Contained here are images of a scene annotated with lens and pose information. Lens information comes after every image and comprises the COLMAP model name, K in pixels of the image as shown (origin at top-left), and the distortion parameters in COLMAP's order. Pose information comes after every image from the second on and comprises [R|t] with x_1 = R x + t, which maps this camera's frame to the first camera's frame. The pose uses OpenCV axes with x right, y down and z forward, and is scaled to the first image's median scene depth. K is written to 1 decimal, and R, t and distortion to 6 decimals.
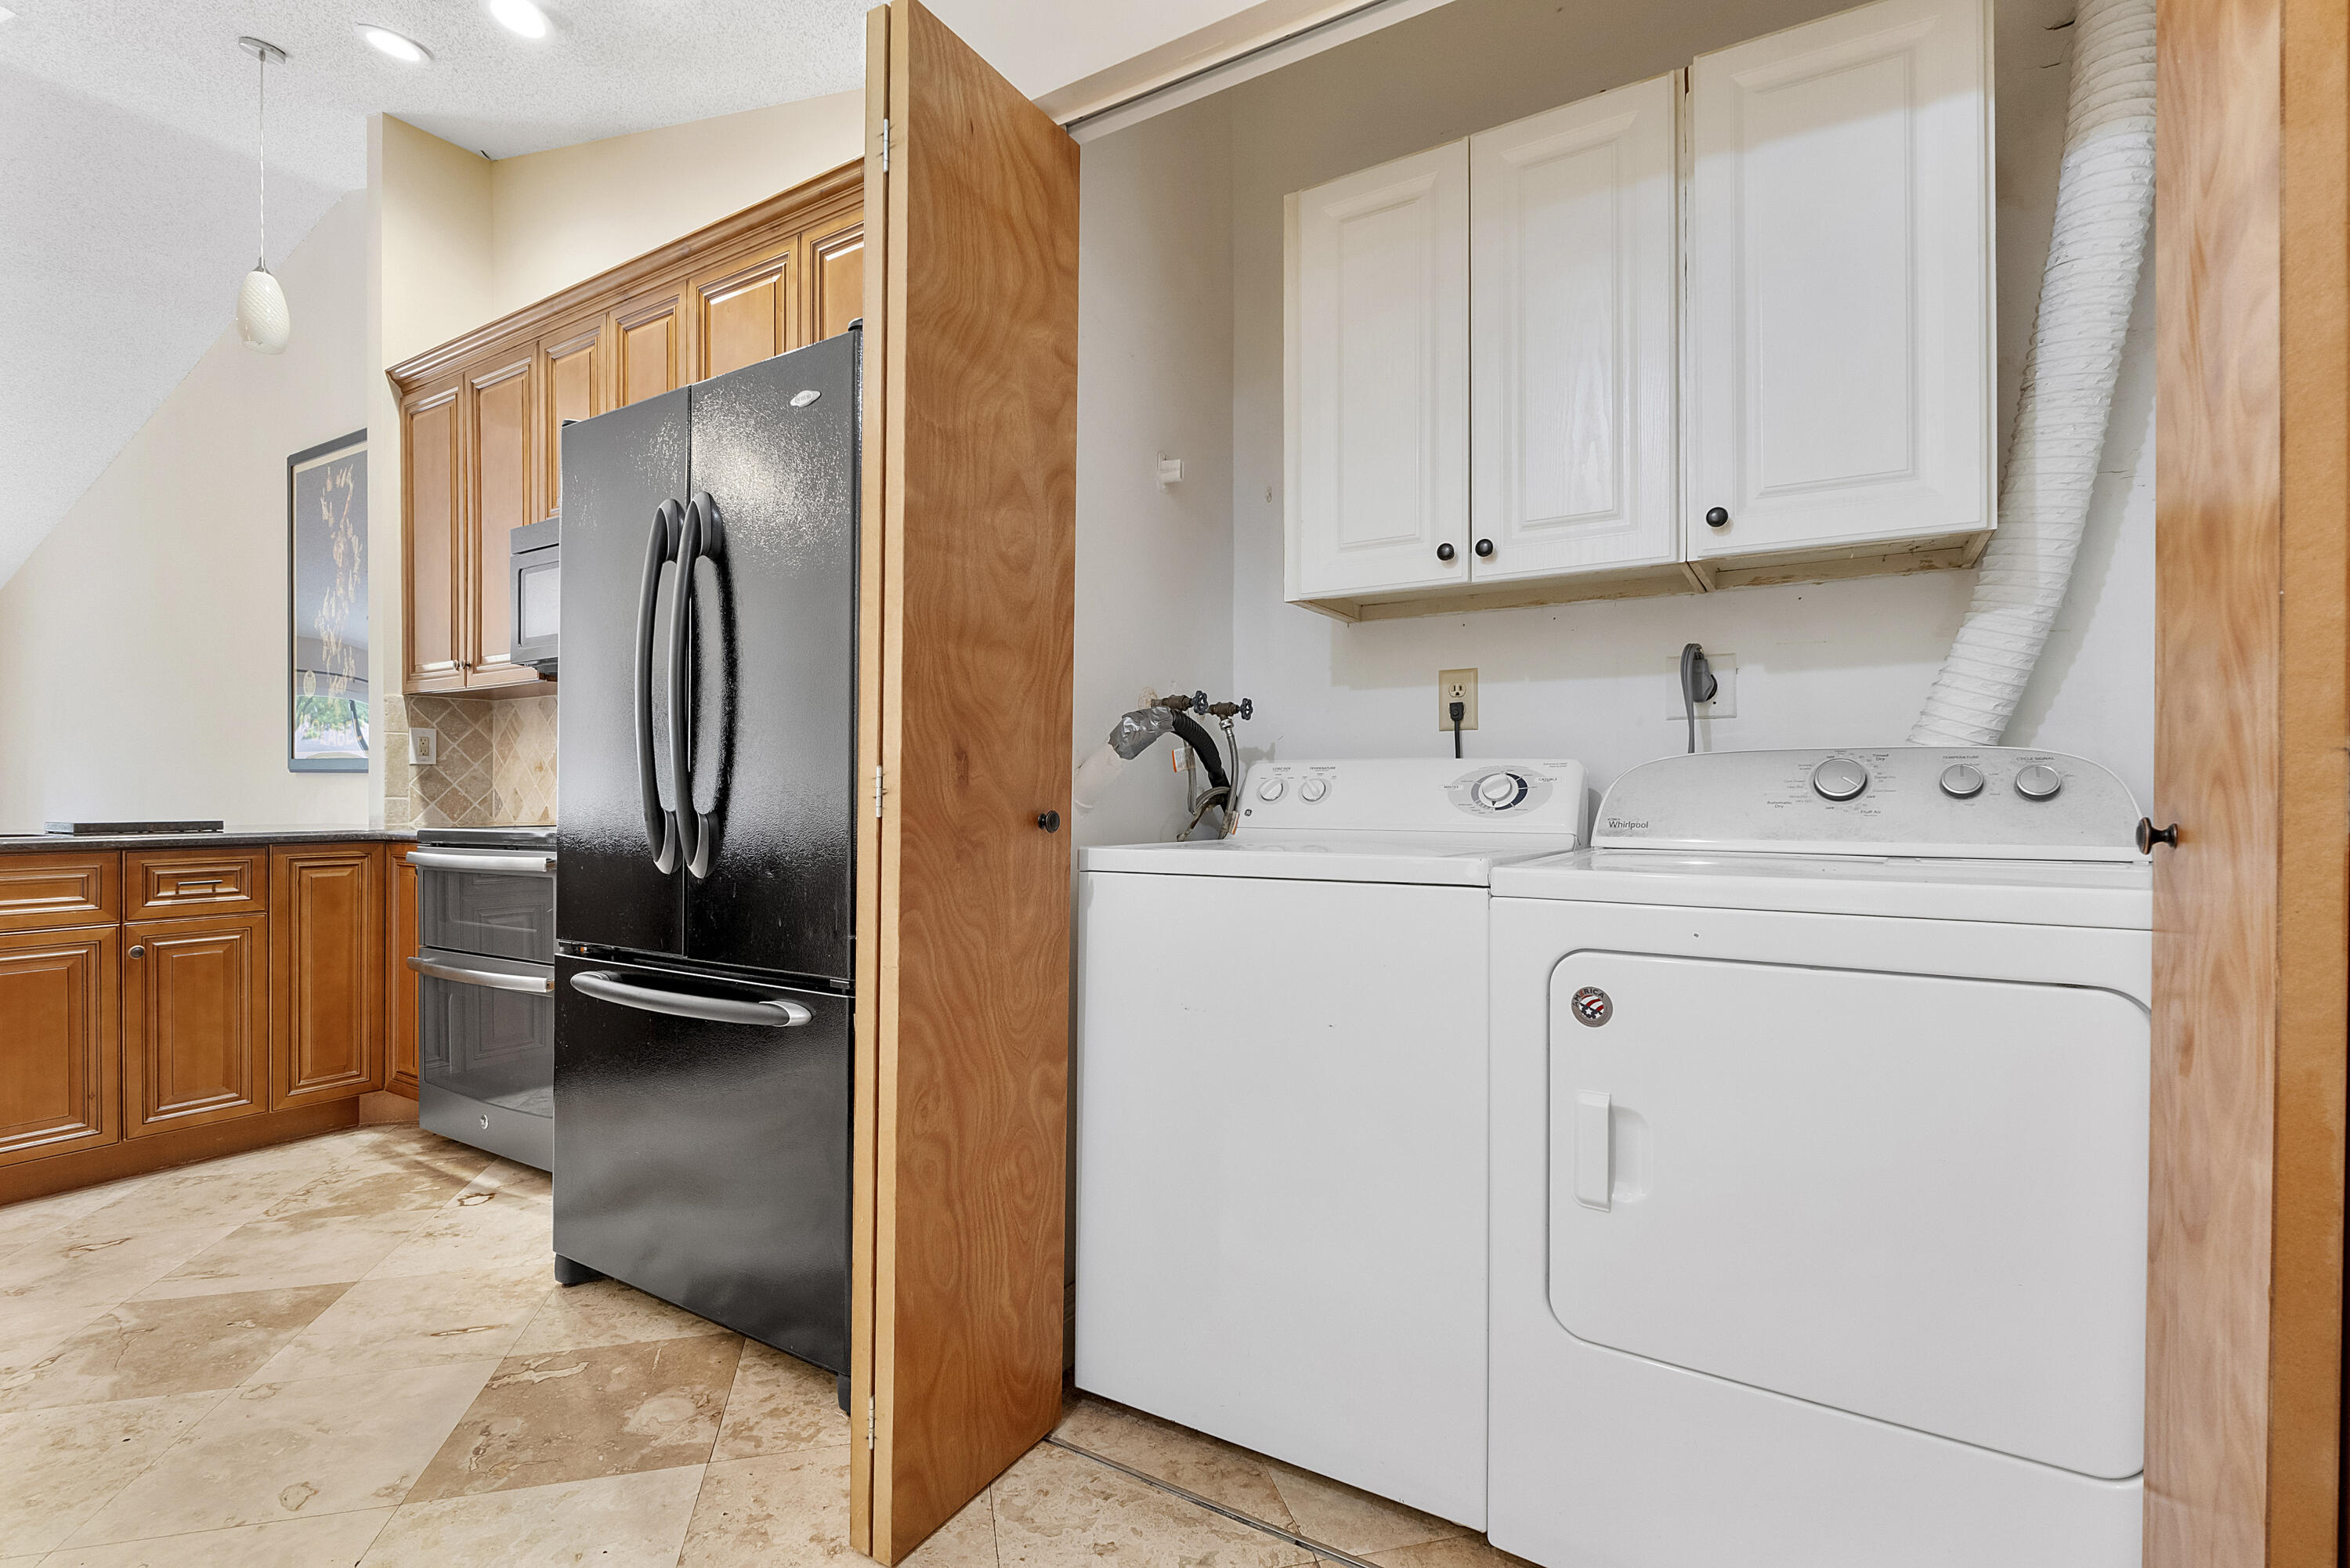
lens RADIAL K [[1062.4, 0, 1174.9], [0, 1062.4, 790.4], [0, 0, 1]] dist [-0.007404, 0.000901]
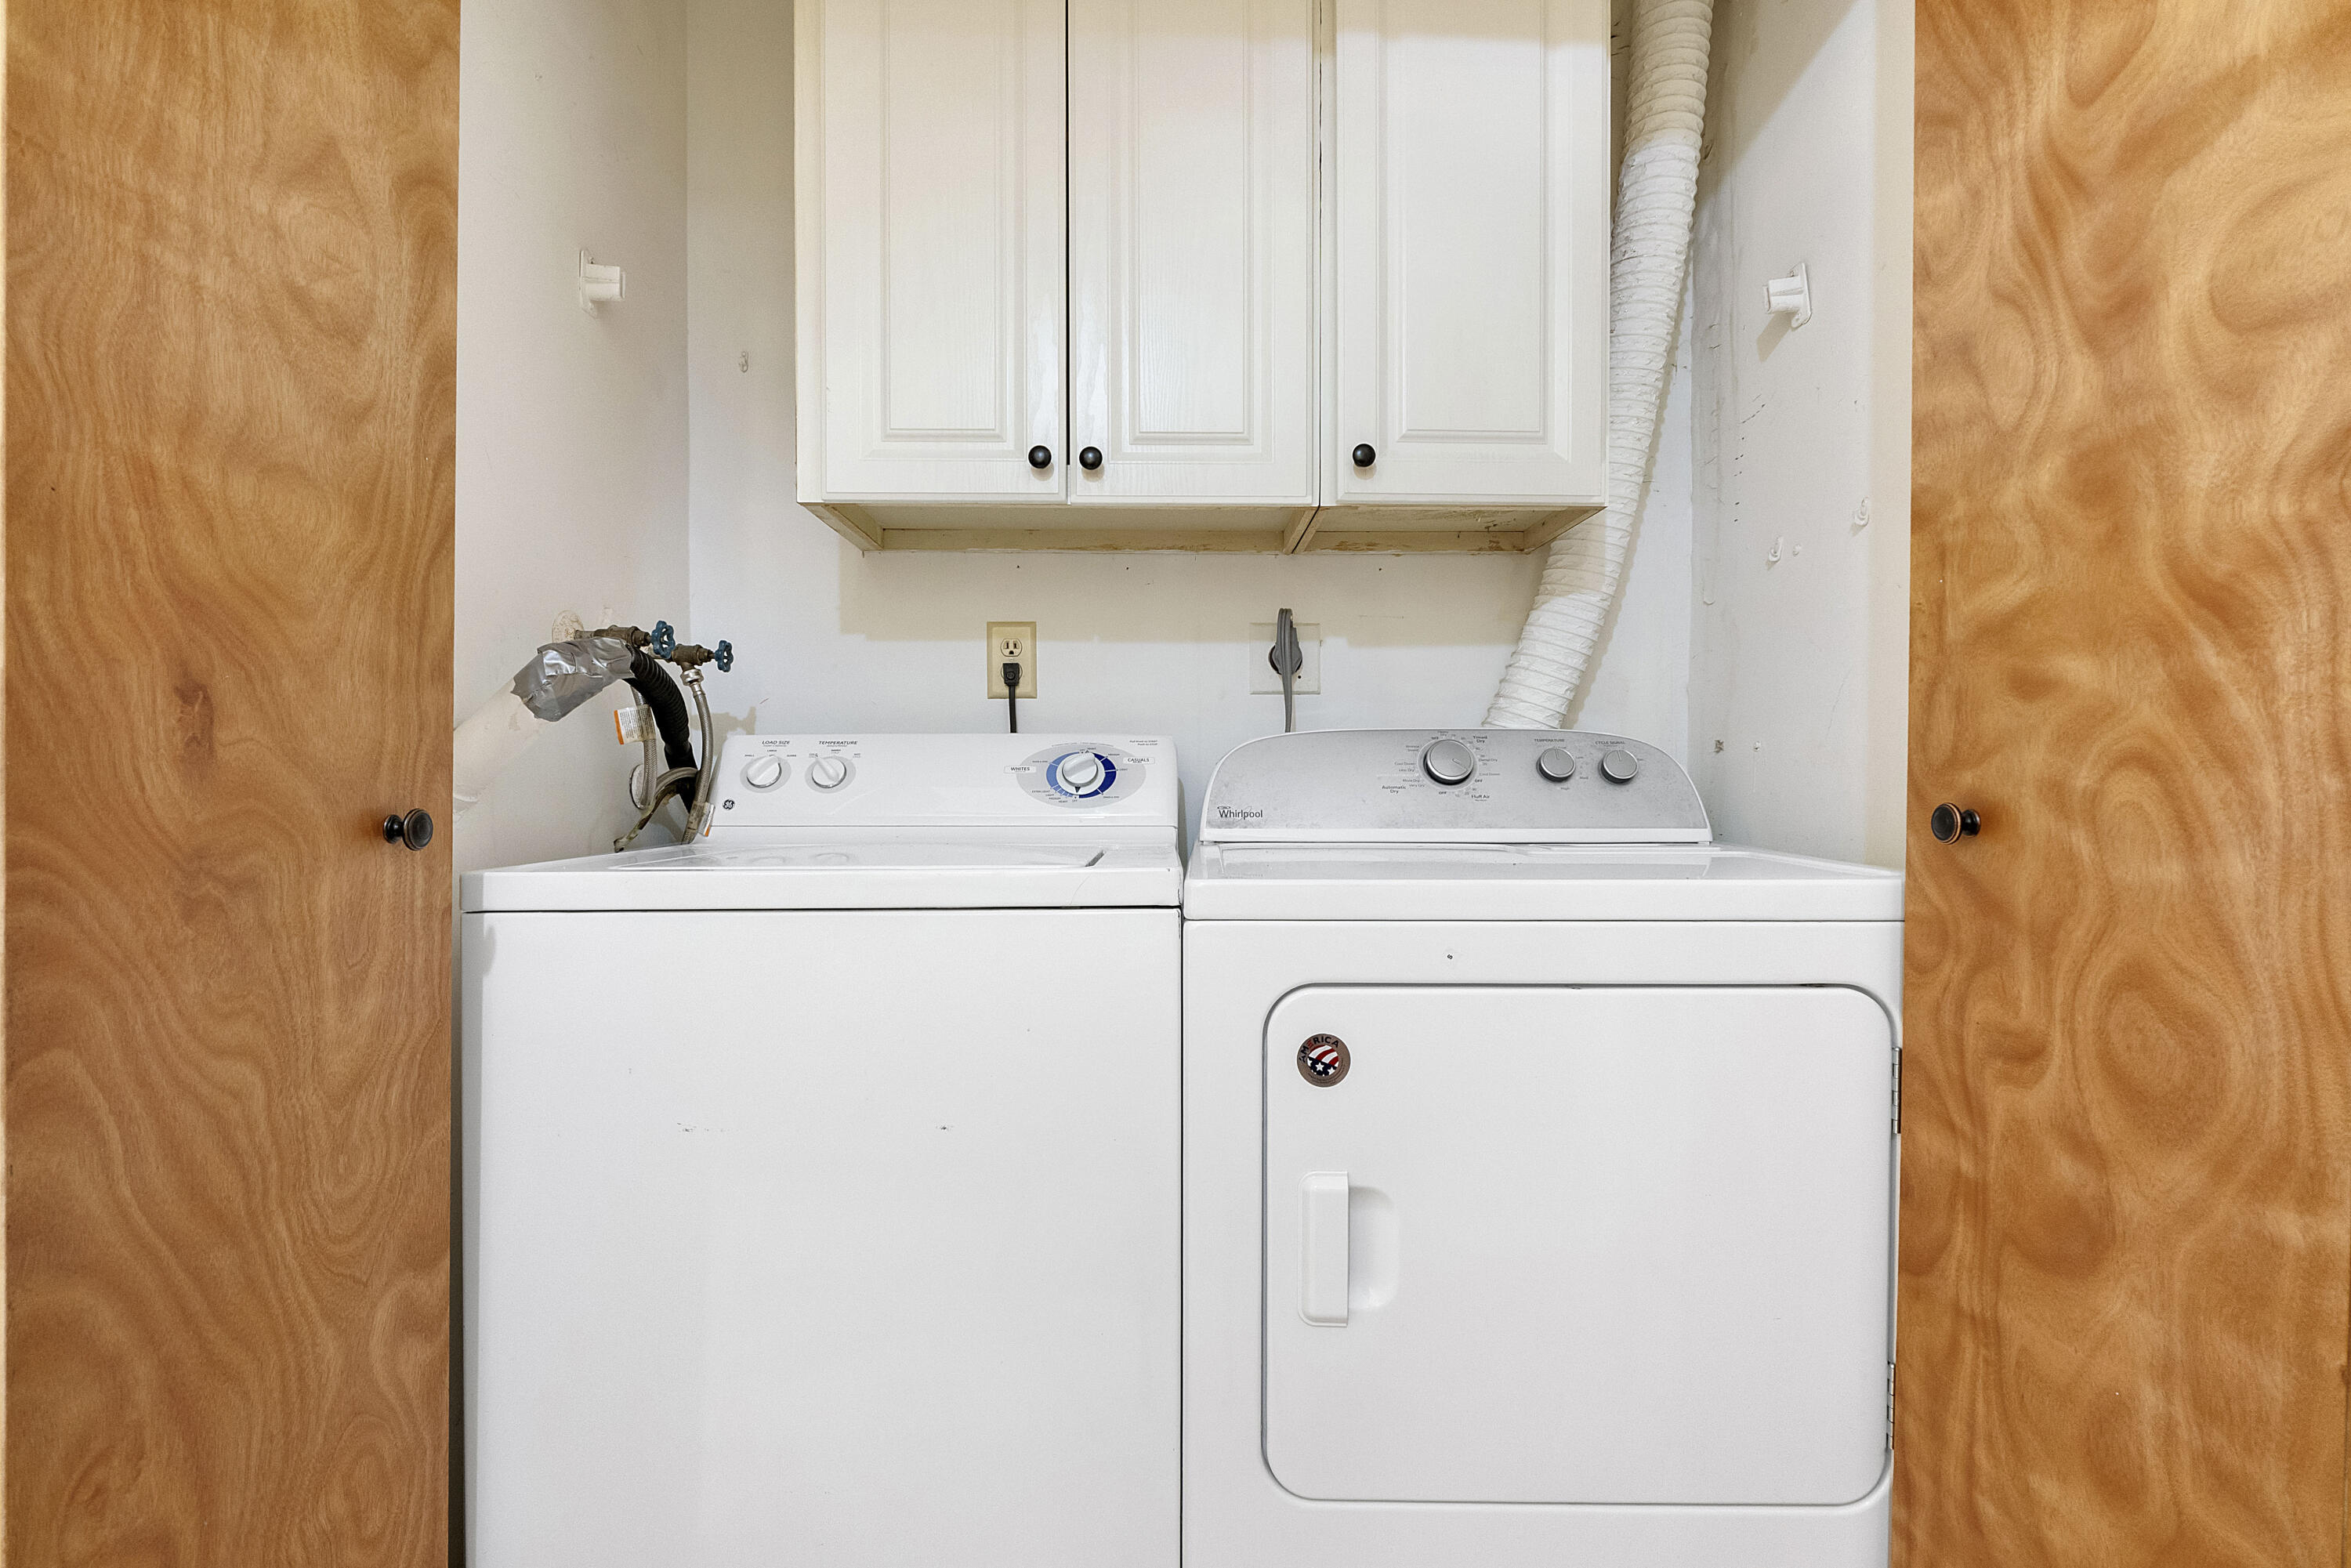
lens RADIAL K [[1062.9, 0, 1177.9], [0, 1062.9, 795.0], [0, 0, 1]] dist [-0.007404, 0.000901]
pose [[0.841782, -0.008508, 0.539751, -0.079478], [-0.001322, 0.999840, 0.017821, 0.002023], [-0.539816, -0.015715, 0.841636, 0.340485]]
